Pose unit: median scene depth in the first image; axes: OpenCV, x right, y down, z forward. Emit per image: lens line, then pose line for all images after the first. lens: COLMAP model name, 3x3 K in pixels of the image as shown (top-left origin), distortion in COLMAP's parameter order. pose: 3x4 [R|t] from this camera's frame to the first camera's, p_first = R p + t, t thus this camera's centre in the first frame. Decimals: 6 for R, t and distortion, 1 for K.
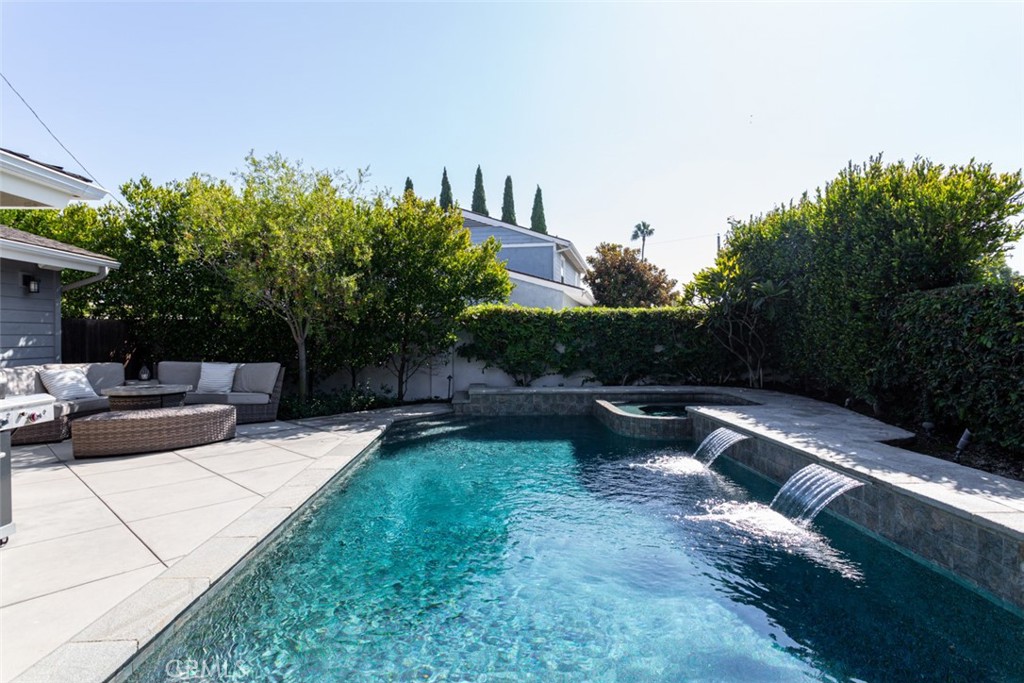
lens RADIAL K [[536.8, 0, 512.0], [0, 536.8, 341.5], [0, 0, 1]] dist [-0.003326, 0.001122]
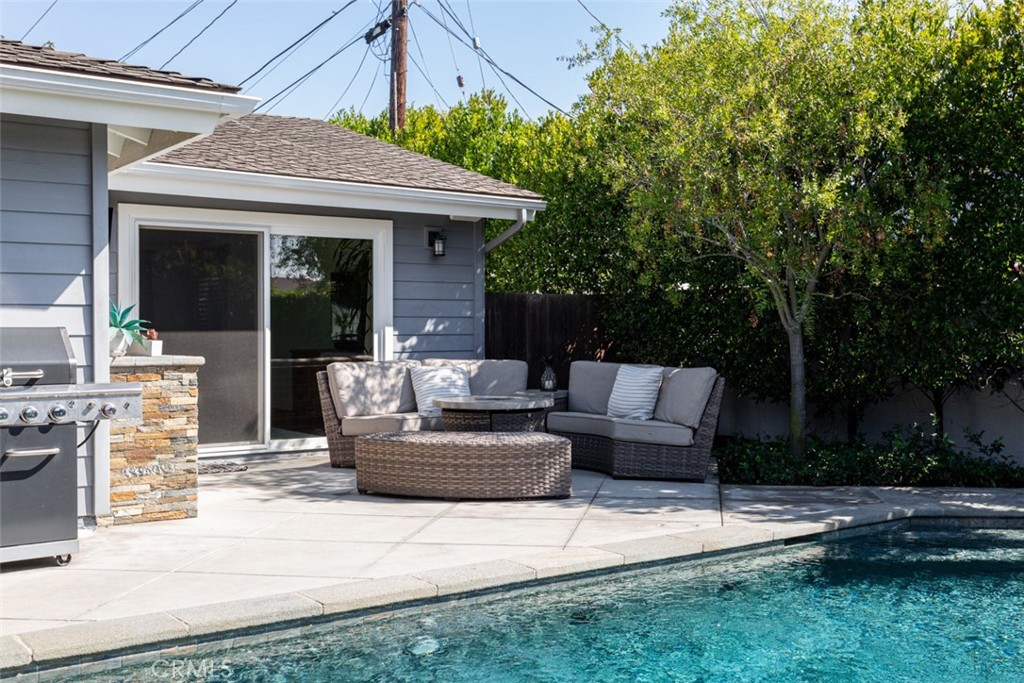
lens RADIAL K [[1102.9, 0, 512.0], [0, 1102.9, 341.5], [0, 0, 1]] dist [-0.027706, -0.026373]
pose [[0.543599, 0.008828, -0.839299, 0.362981], [-0.010177, 0.999941, 0.003927, 0.013755], [0.839283, 0.006407, 0.543657, 0.299886]]
